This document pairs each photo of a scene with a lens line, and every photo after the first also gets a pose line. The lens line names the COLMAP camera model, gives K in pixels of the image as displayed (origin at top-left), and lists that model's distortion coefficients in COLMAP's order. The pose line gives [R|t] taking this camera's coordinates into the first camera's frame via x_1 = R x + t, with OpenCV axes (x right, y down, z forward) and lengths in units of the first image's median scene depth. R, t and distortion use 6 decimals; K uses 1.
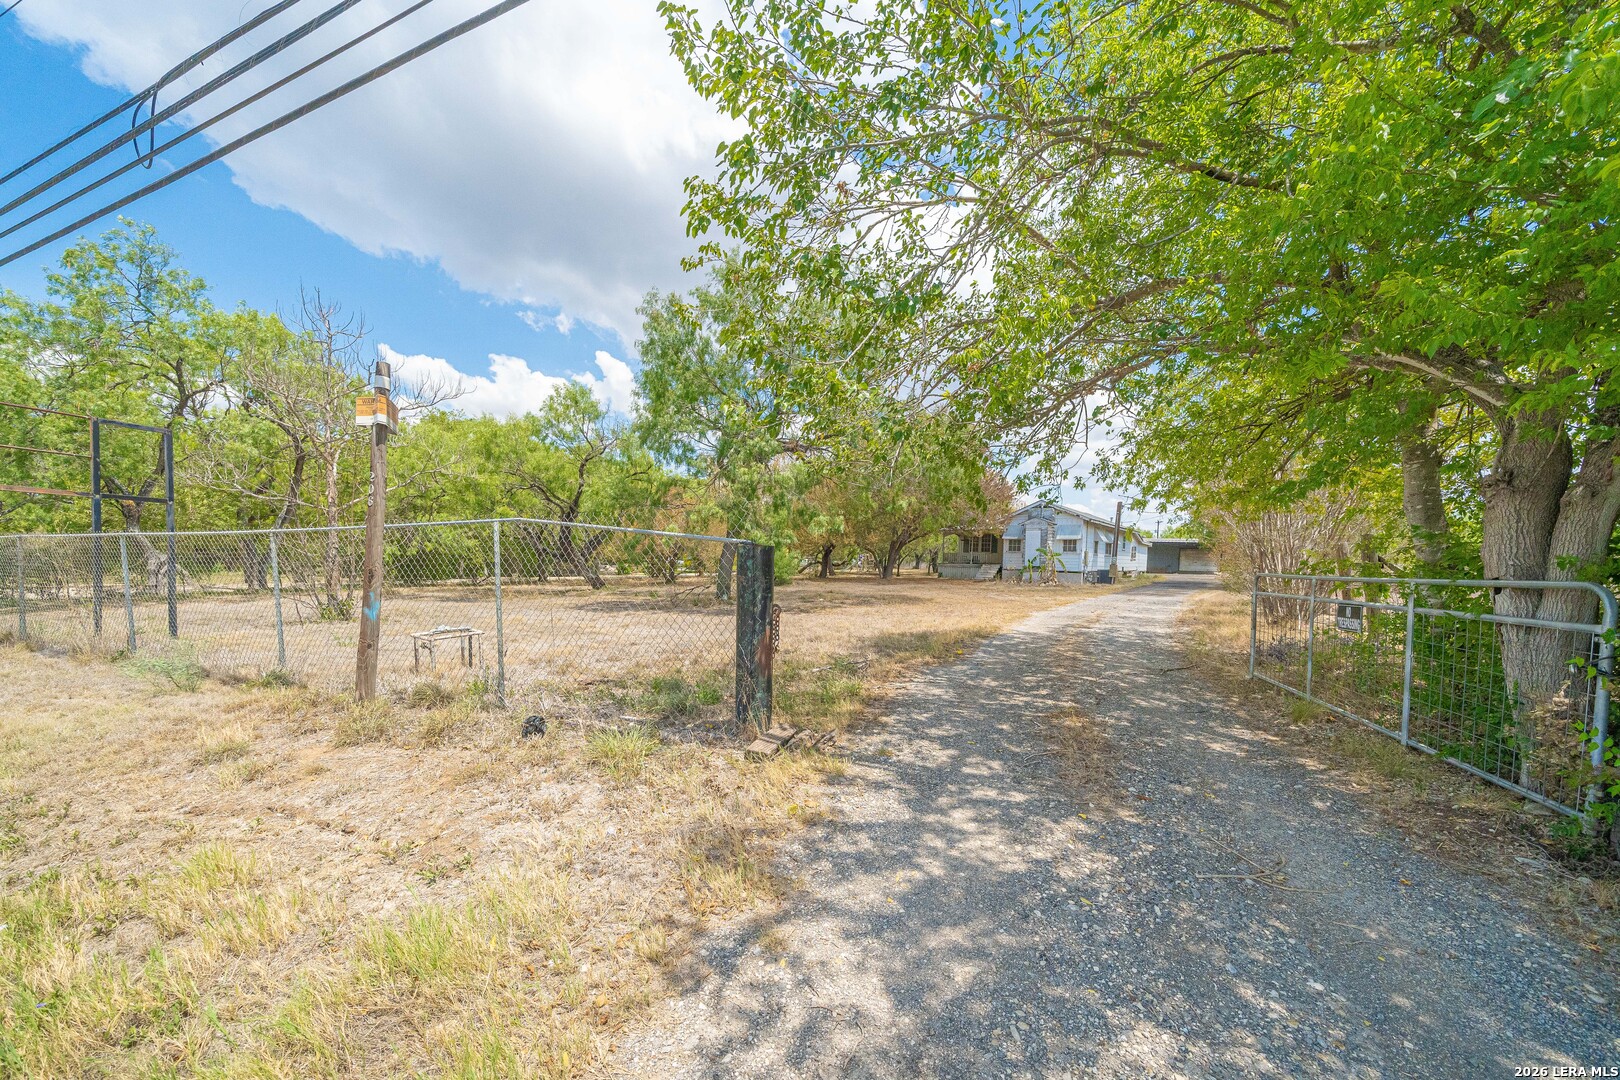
lens RADIAL K [[550.0, 0, 807.9], [0, 550.0, 540.6], [0, 0, 1]] dist [-0.006581, -0.000028]
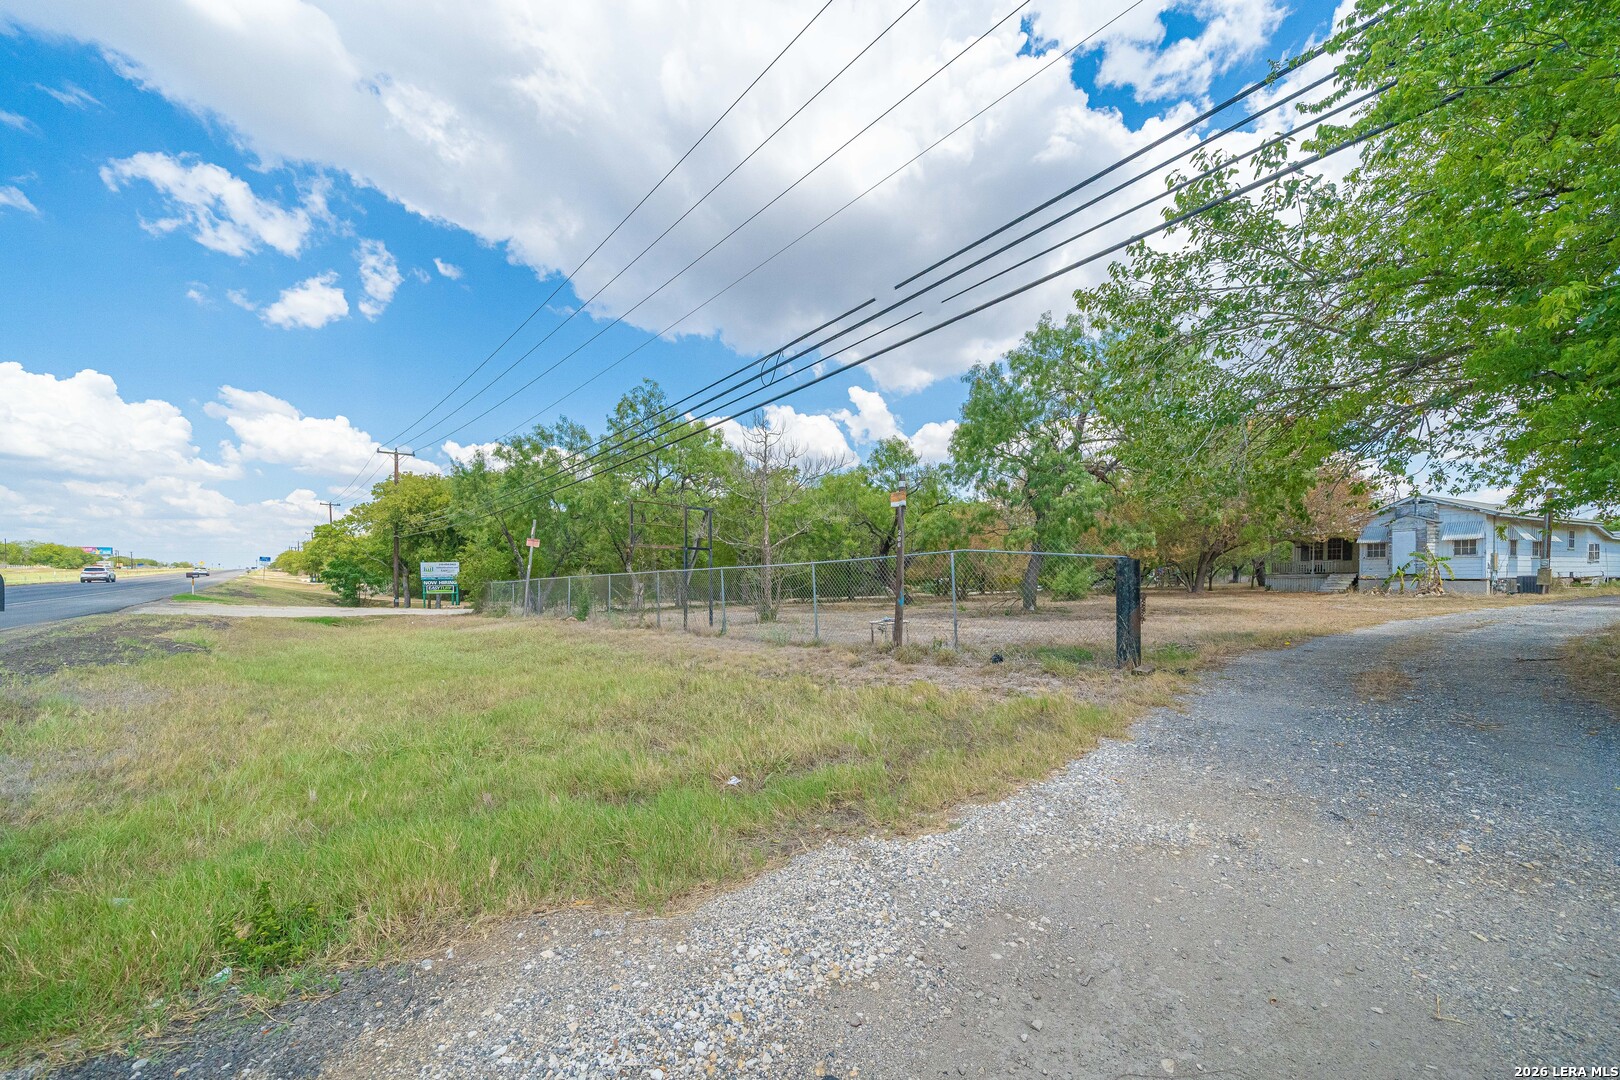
lens RADIAL K [[572.3, 0, 807.8], [0, 572.3, 570.9], [0, 0, 1]] dist [-0.000898, -0.000185]
pose [[0.903026, -0.033177, -0.428303, -0.040526], [0.040299, 0.999159, 0.007570, -0.001686], [0.427691, -0.024096, 0.903604, -0.180749]]
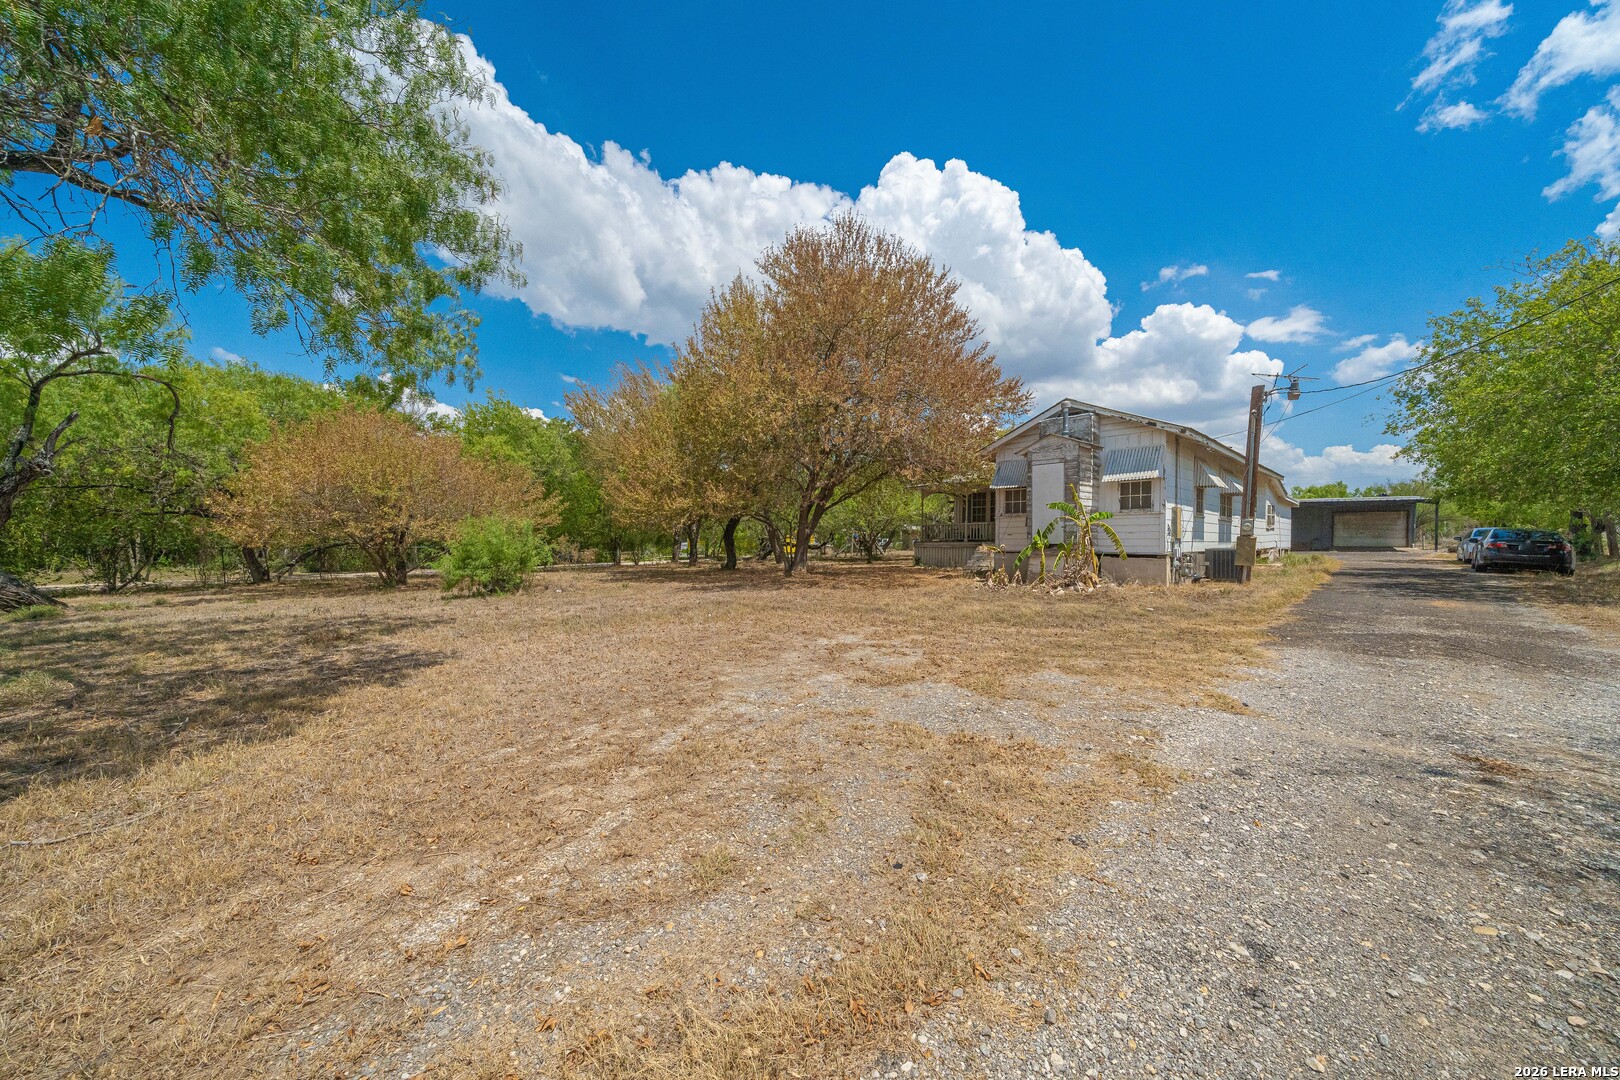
lens RADIAL K [[550.0, 0, 807.9], [0, 550.0, 540.6], [0, 0, 1]] dist [-0.006581, -0.000028]
pose [[0.990749, -0.023916, -0.133581, 0.272932], [0.027364, 0.999337, 0.024034, 0.027218], [0.132918, -0.027467, 0.990746, 0.524717]]
